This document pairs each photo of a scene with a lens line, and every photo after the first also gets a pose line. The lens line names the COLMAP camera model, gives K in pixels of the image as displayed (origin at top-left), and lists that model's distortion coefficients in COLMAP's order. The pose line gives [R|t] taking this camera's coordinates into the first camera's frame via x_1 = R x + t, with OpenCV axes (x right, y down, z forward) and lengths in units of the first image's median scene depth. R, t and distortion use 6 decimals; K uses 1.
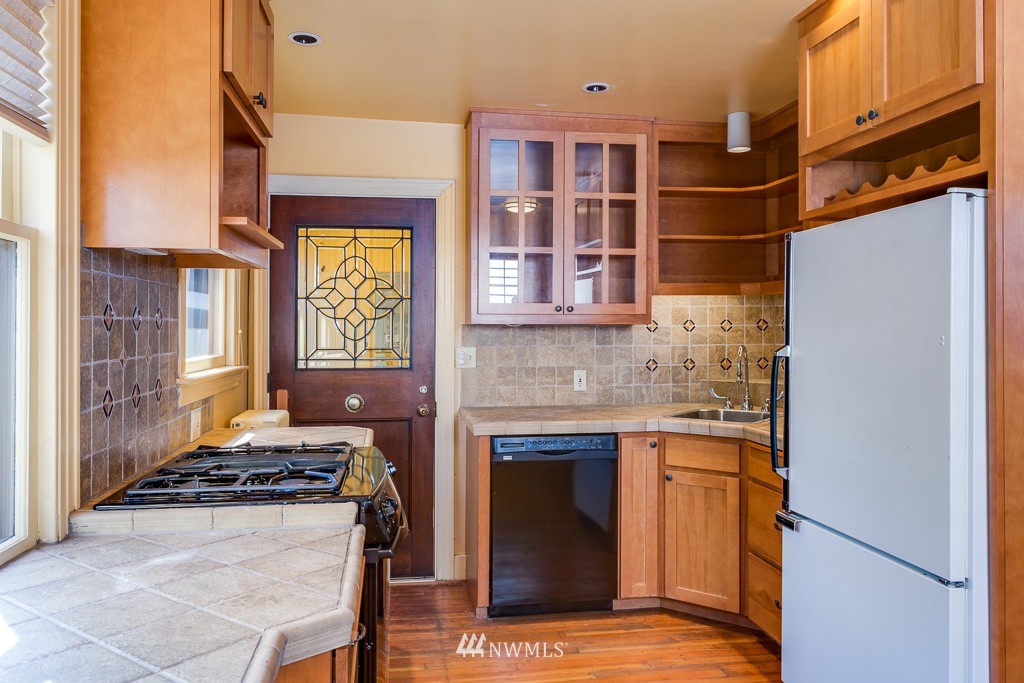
lens RADIAL K [[768.0, 0, 514.0], [0, 768.0, 331.6], [0, 0, 1]] dist [0.004025, 0.000372]
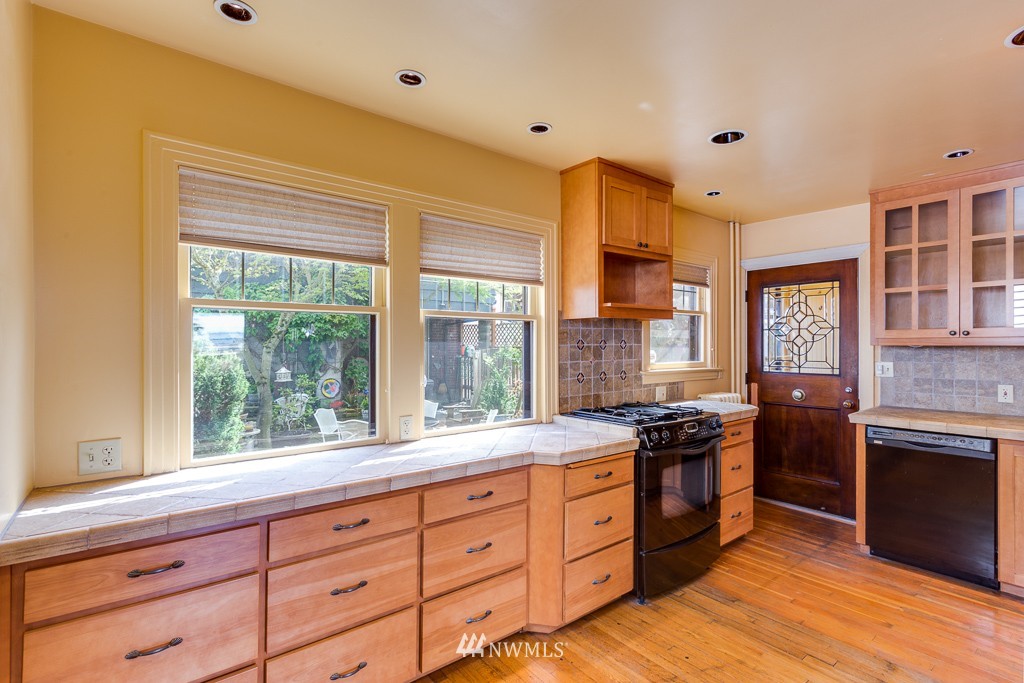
lens RADIAL K [[490.5, 0, 520.4], [0, 490.5, 351.1], [0, 0, 1]] dist [-0.003816, -0.001182]
pose [[0.494017, 0.012128, -0.869368, 0.388074], [-0.003152, 0.999921, 0.012158, -0.007814], [0.869447, -0.003266, 0.494016, 0.001931]]
